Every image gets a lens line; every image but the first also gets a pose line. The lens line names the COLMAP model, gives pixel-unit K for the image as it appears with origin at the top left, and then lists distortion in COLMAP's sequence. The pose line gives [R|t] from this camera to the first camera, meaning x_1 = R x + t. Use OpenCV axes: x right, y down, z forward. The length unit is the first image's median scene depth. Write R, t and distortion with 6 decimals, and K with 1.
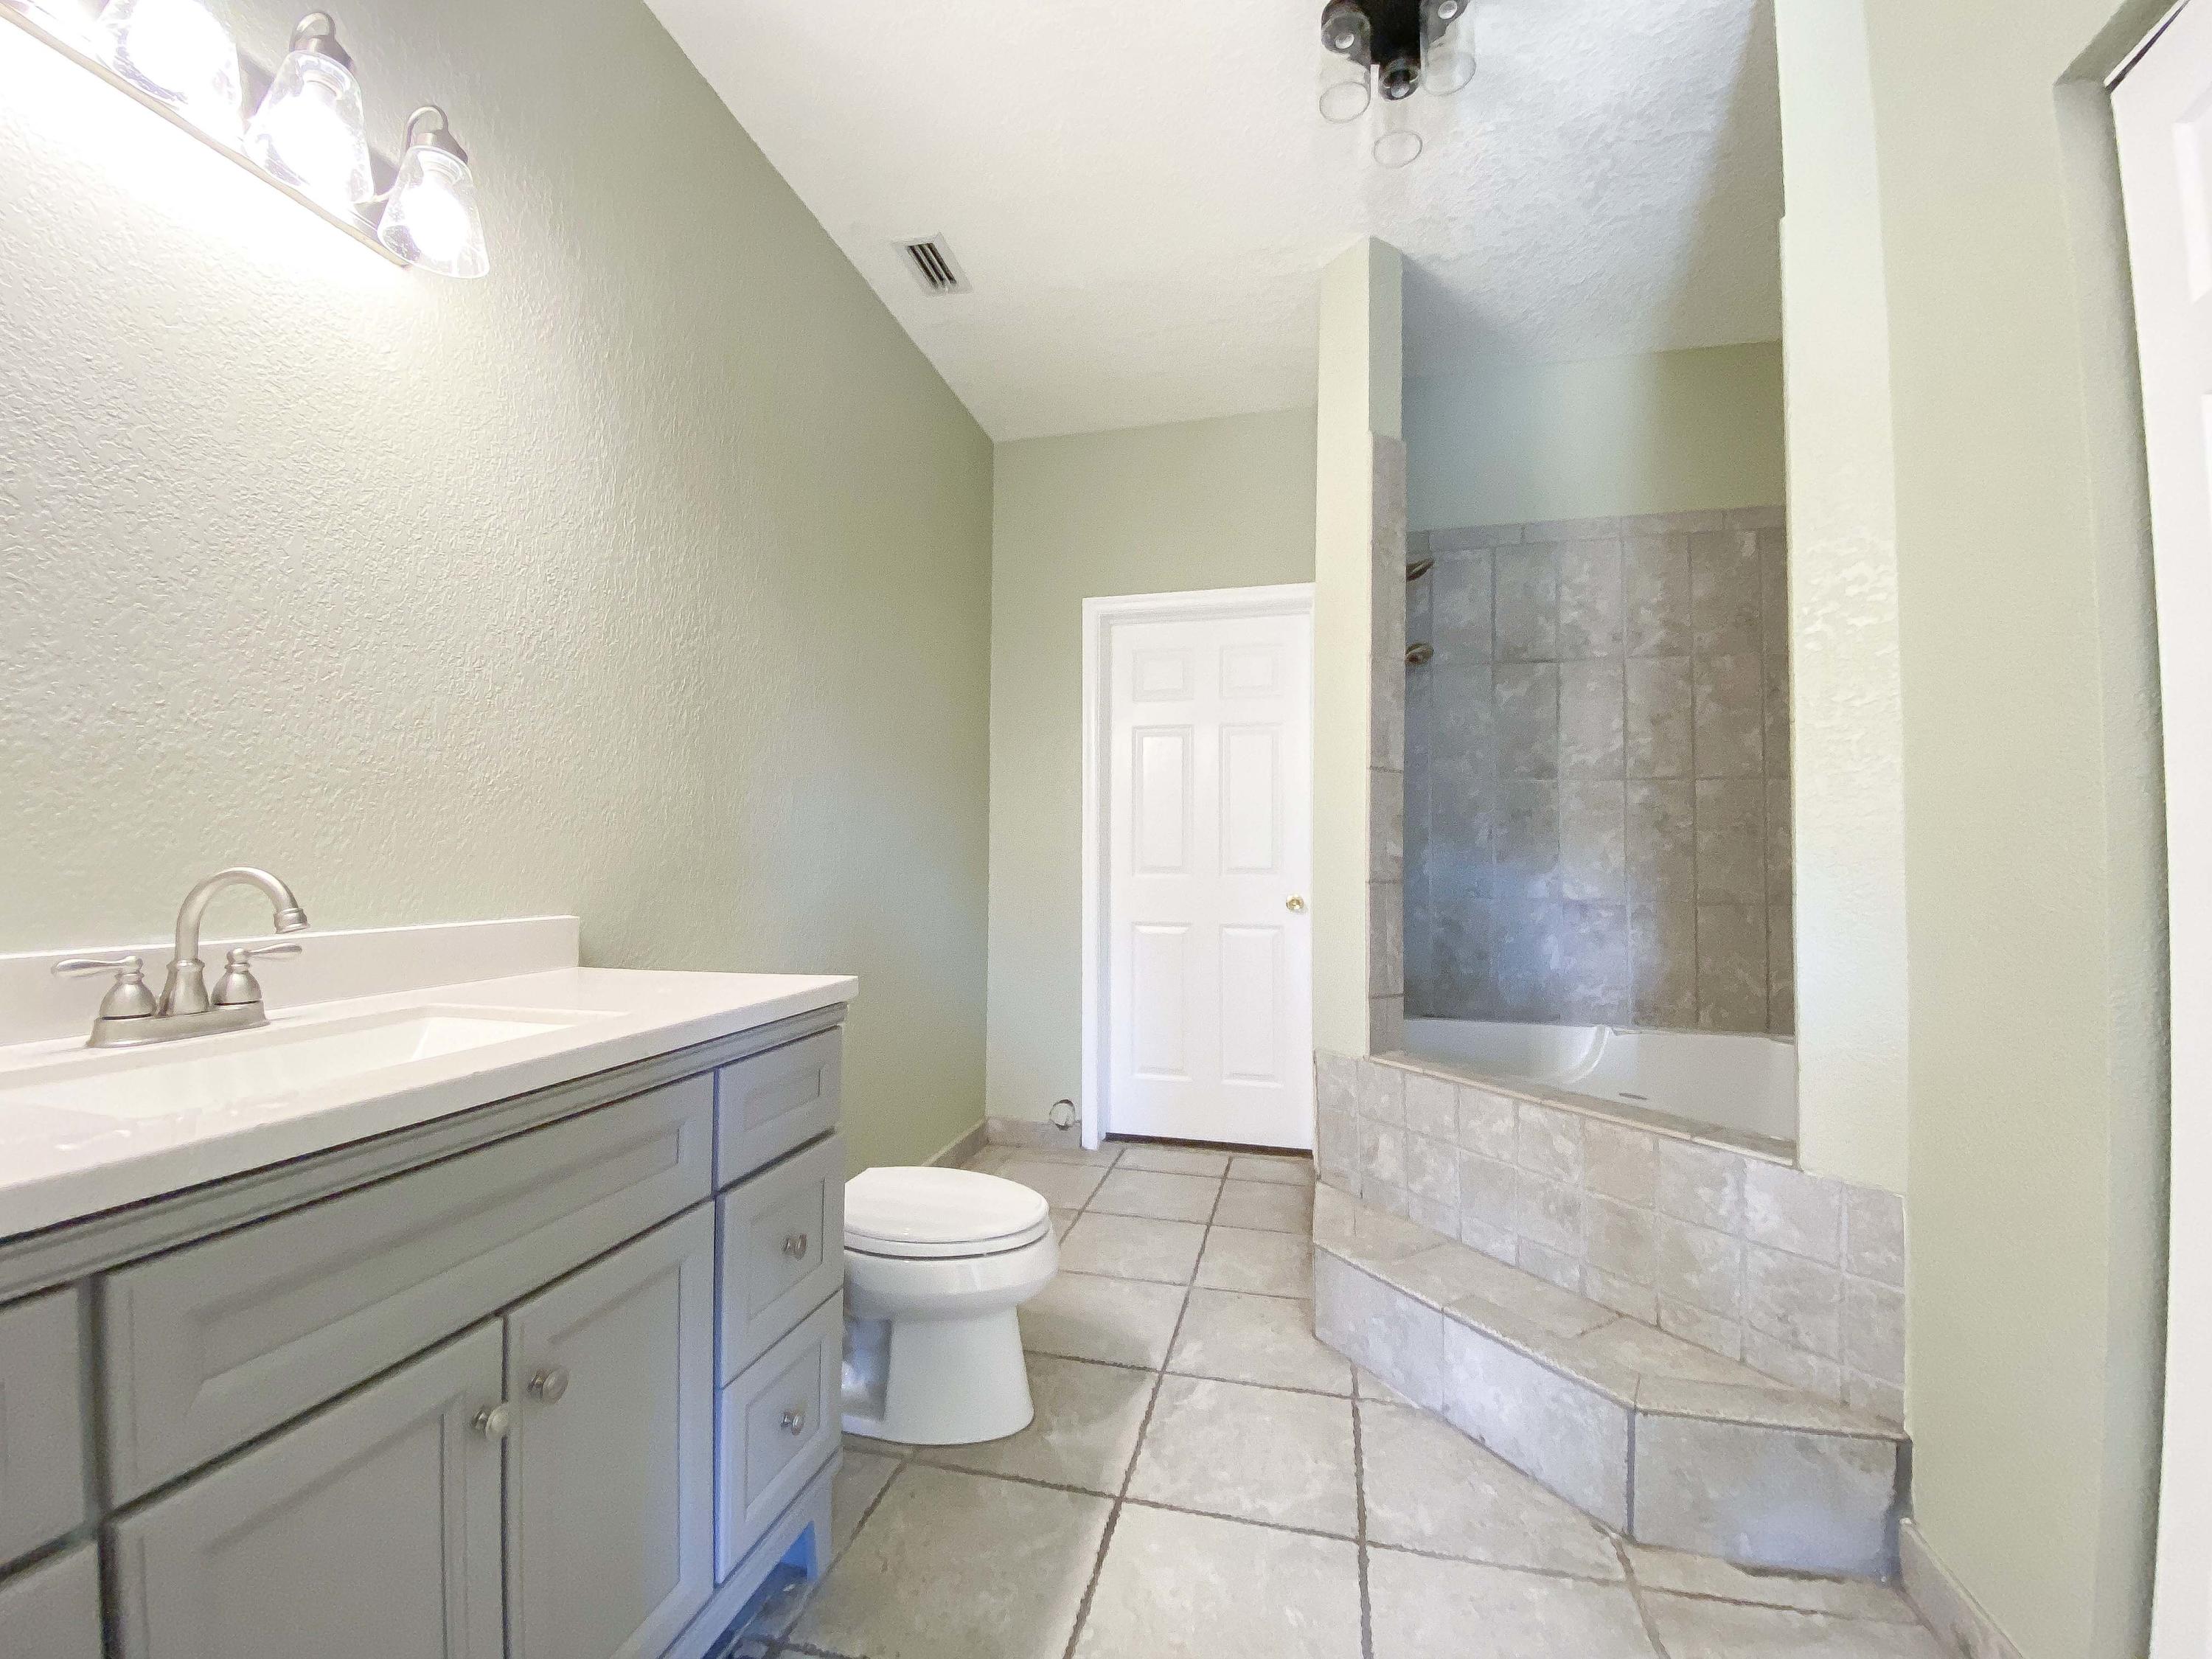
lens RADIAL K [[887.3, 0, 1106.0], [0, 887.3, 829.5], [0, 0, 1]] dist [0.023701, -0.020127]
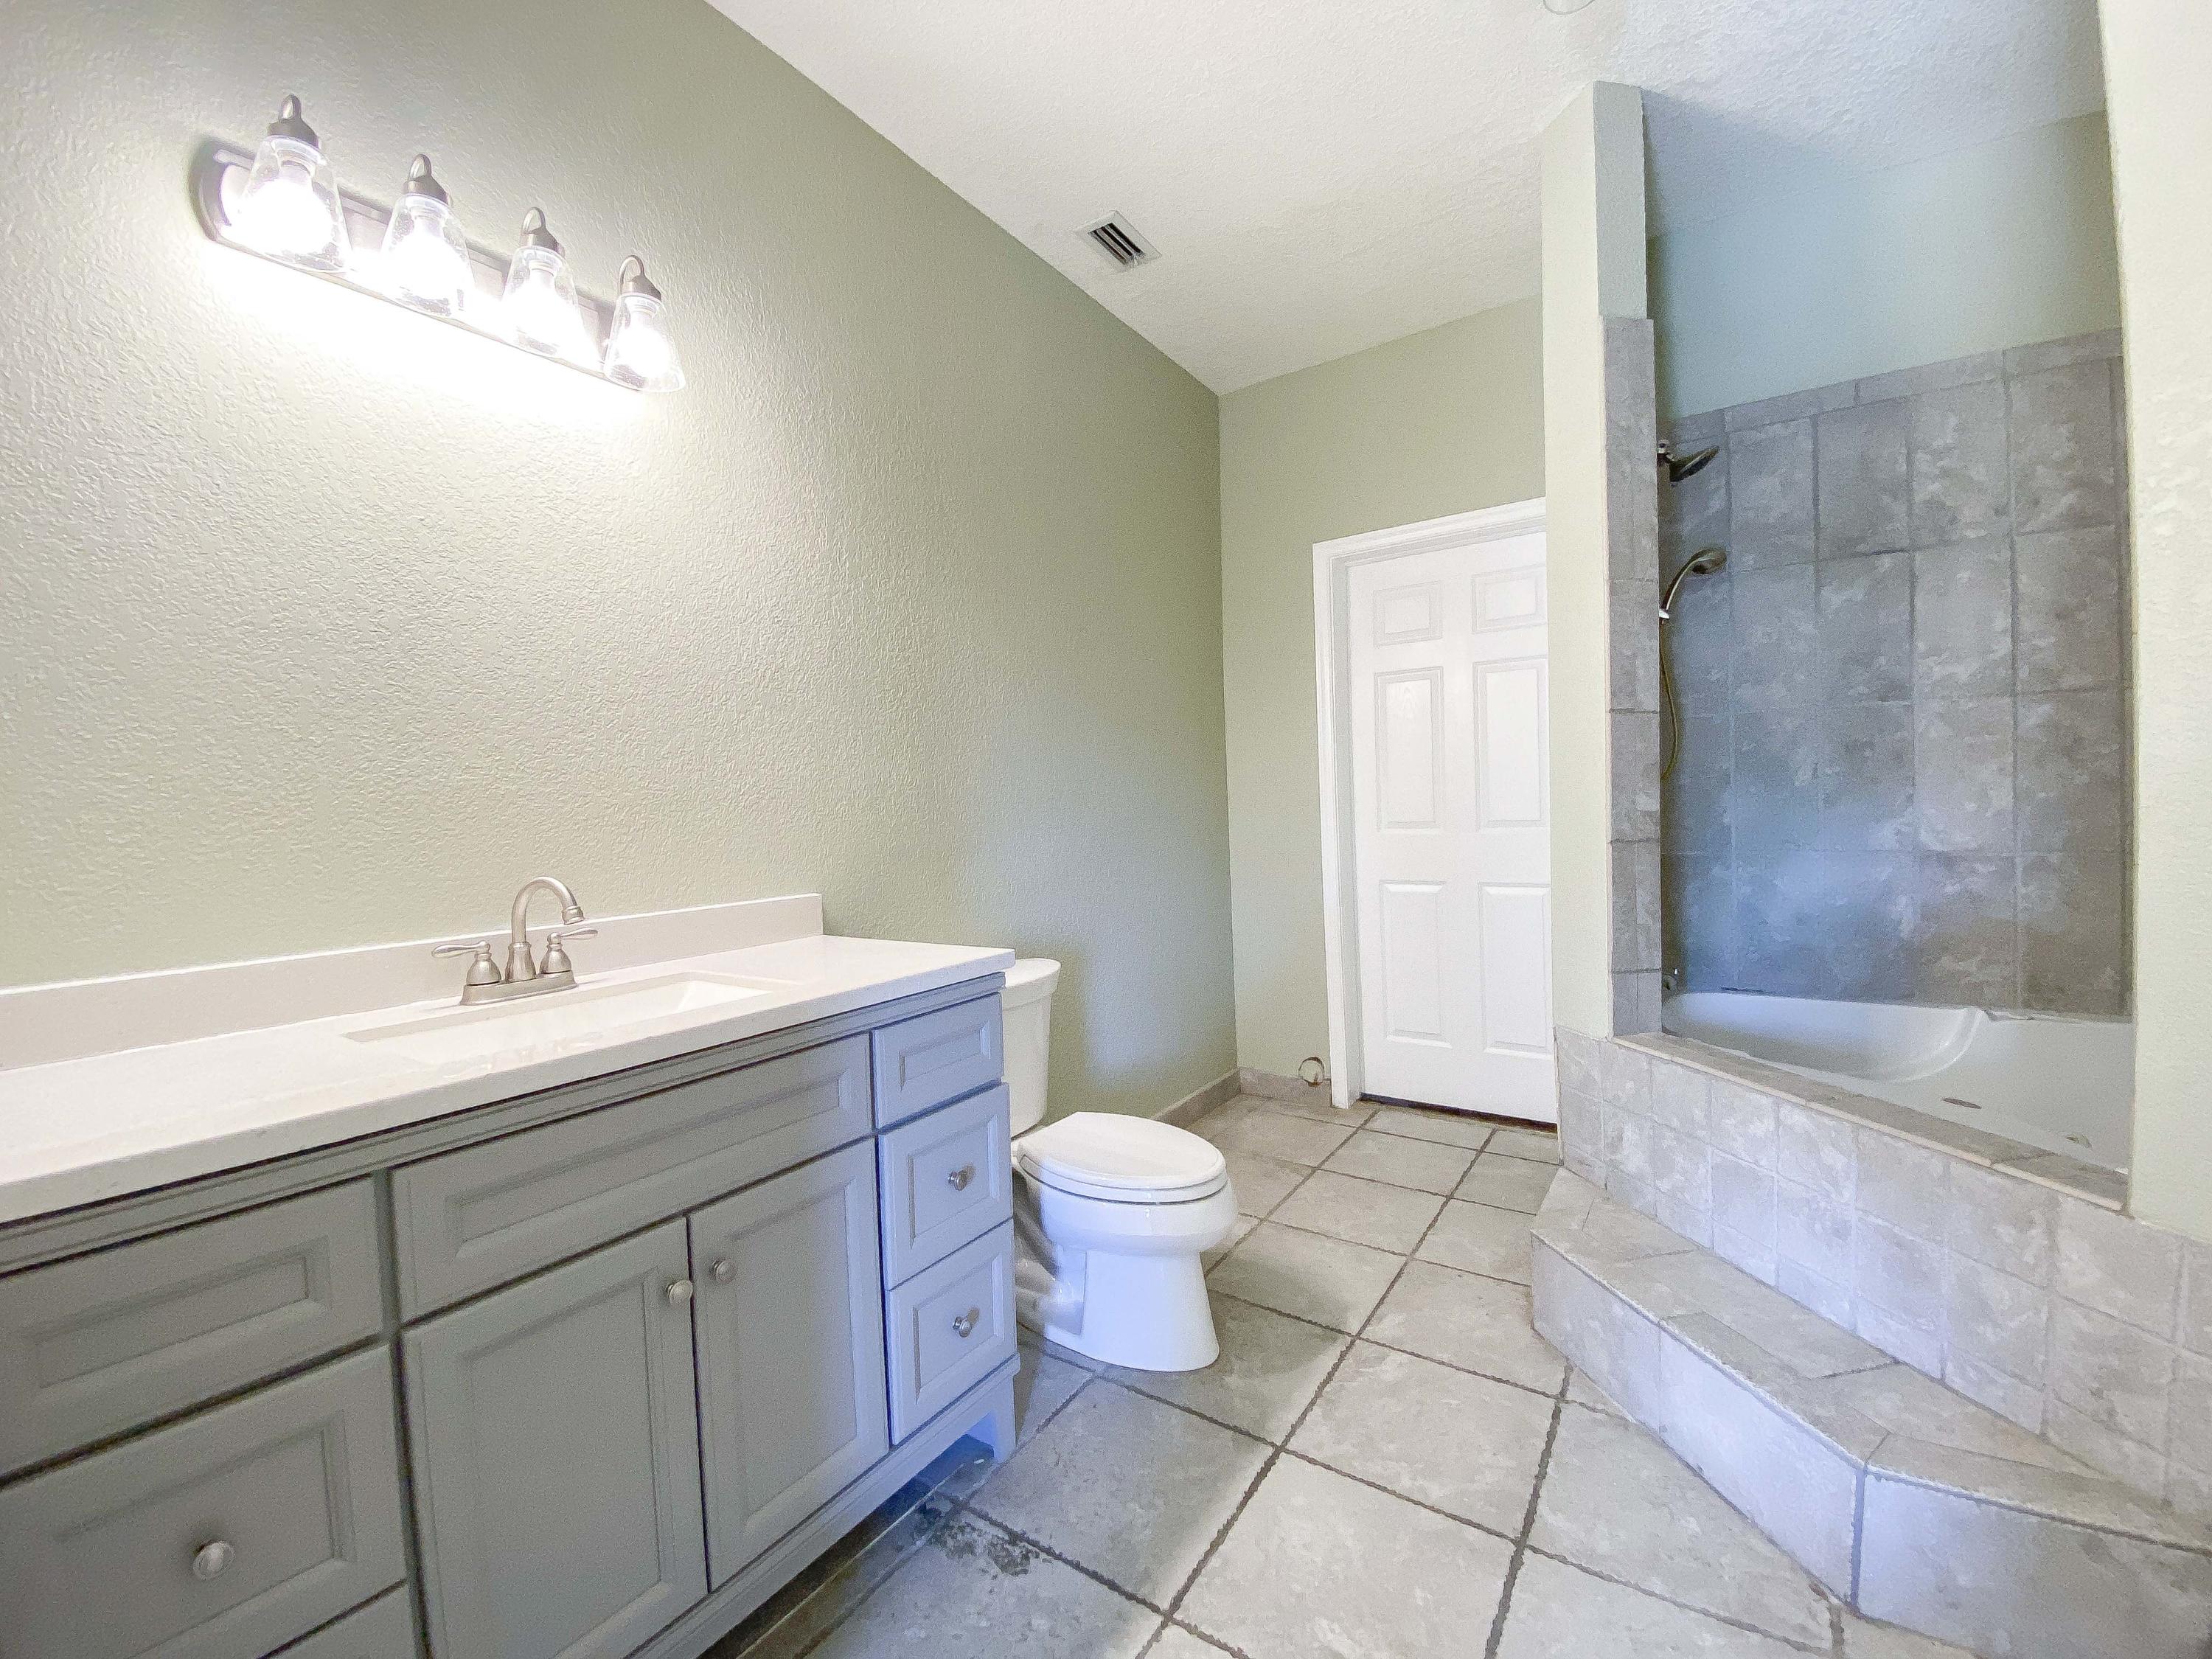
lens RADIAL K [[887.3, 0, 1106.0], [0, 887.3, 829.5], [0, 0, 1]] dist [0.023701, -0.020127]
pose [[0.937798, -0.027613, -0.346082, 0.186058], [0.049335, 0.997315, 0.054114, -0.035126], [0.343658, -0.067822, 0.936642, 0.001085]]
